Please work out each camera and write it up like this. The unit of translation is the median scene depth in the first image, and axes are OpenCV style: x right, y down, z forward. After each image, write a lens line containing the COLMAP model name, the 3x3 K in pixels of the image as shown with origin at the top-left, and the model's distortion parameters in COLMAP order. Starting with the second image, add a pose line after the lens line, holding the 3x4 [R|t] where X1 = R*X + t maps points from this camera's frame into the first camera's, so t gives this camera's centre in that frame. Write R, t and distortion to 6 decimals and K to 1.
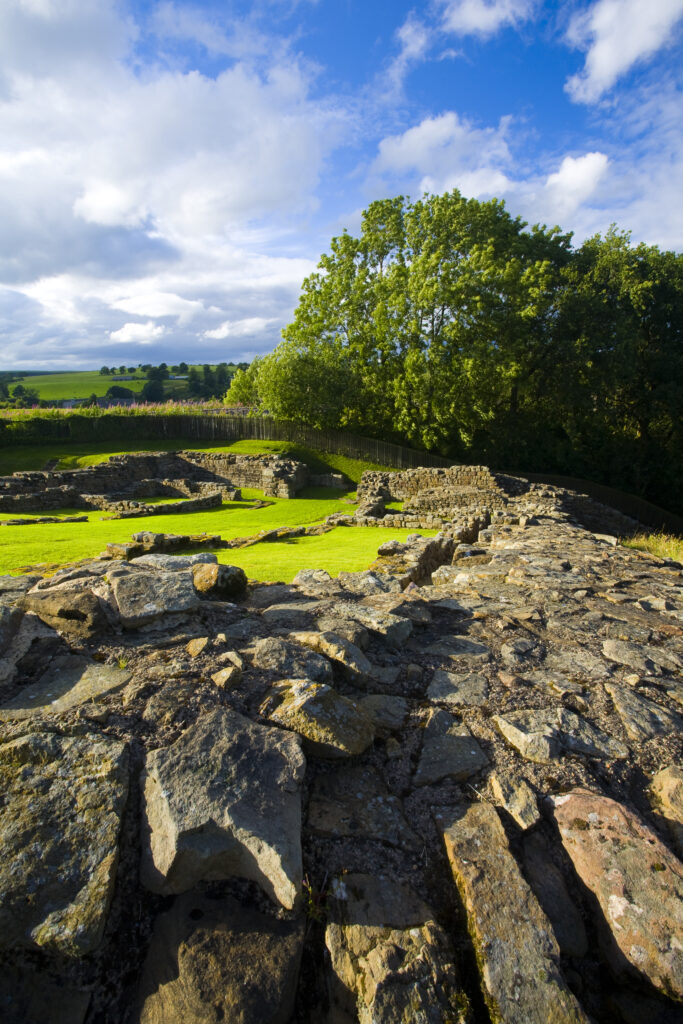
lens RADIAL K [[497.2, 0, 335.0], [0, 497.2, 512.9], [0, 0, 1]] dist [-0.073623, 0.037031]
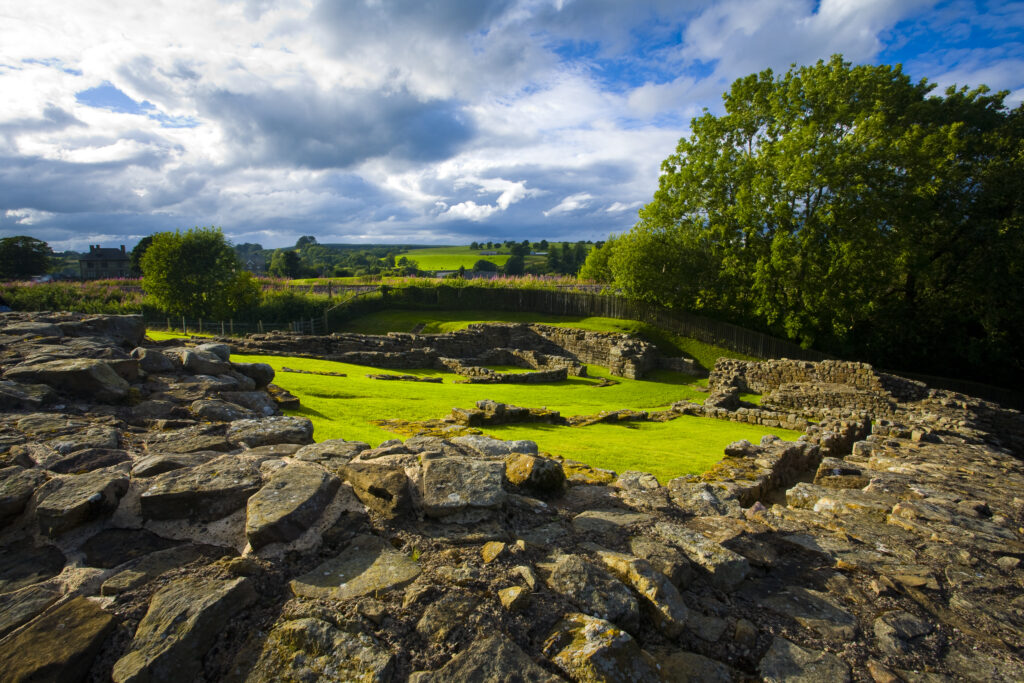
lens RADIAL K [[497.2, 0, 515.8], [0, 497.2, 338.7], [0, 0, 1]] dist [-0.073623, 0.037031]
pose [[0.941300, 0.071307, -0.329953, 0.007484], [-0.104287, 0.991050, -0.083336, -0.010320], [0.321057, 0.112854, 0.940312, 0.019054]]
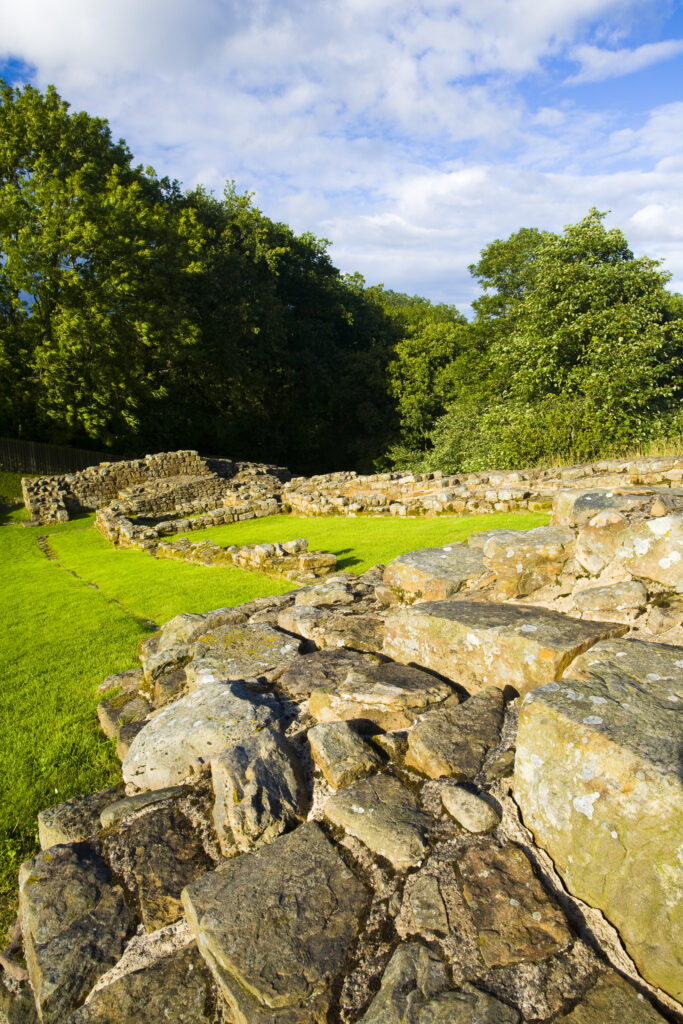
lens RADIAL K [[633.6, 0, 341.5], [0, 633.6, 512.0], [0, 0, 1]] dist [-0.025362, -0.000529]
pose [[0.647700, -0.182496, 0.739716, -1.115028], [0.192690, 0.978563, 0.072702, -0.062828], [-0.737126, 0.095447, 0.668981, 0.306832]]
